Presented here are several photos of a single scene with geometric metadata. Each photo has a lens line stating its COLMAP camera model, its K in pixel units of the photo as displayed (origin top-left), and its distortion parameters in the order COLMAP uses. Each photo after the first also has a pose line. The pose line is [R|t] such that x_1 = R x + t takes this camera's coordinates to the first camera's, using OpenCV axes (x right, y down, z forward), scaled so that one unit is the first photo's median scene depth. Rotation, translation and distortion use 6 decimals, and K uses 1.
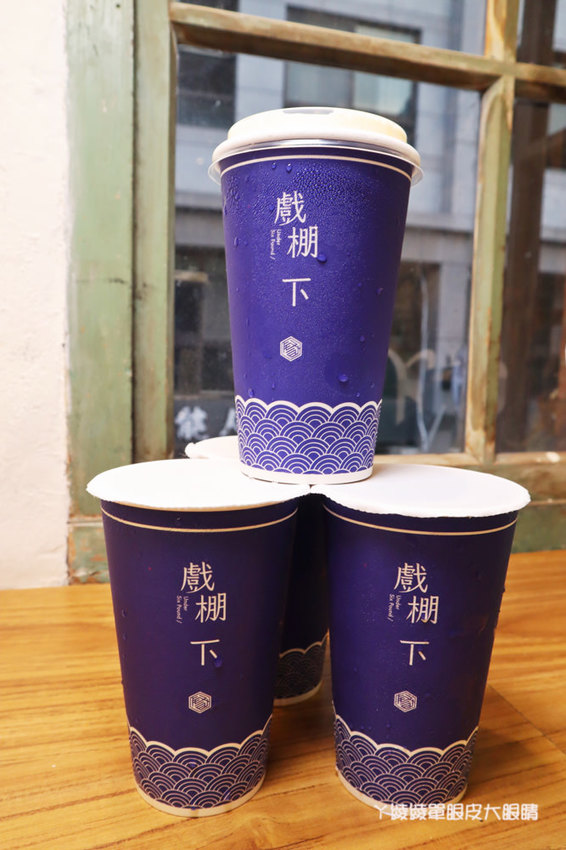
lens RADIAL K [[638.1, 0, 278.8], [0, 638.1, 433.4], [0, 0, 1]] dist [-0.027509, 0.003582]
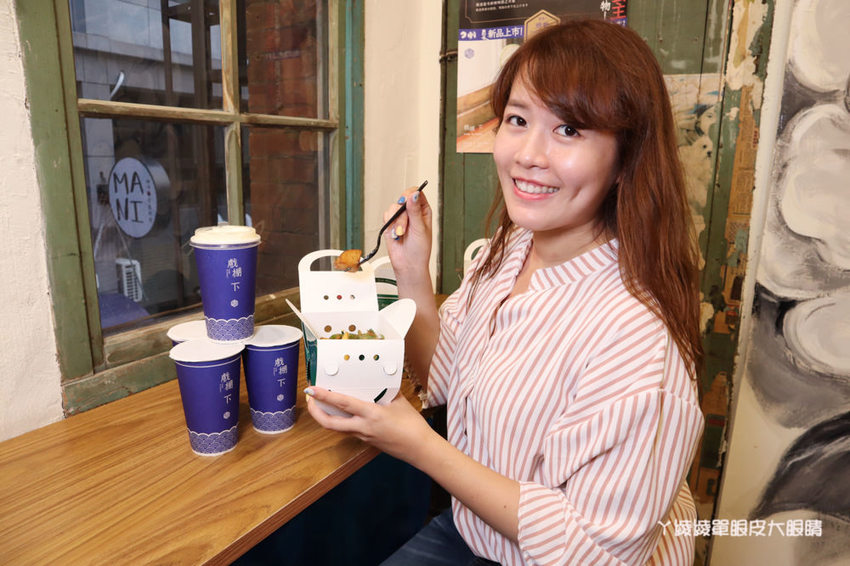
lens RADIAL K [[597.1, 0, 422.3], [0, 597.1, 283.7], [0, 0, 1]] dist [-0.004383, 0.001012]
pose [[0.713971, -0.156561, 0.682447, -0.731334], [0.090095, 0.987120, 0.132199, -0.294186], [-0.694355, -0.032901, 0.718880, -0.993783]]
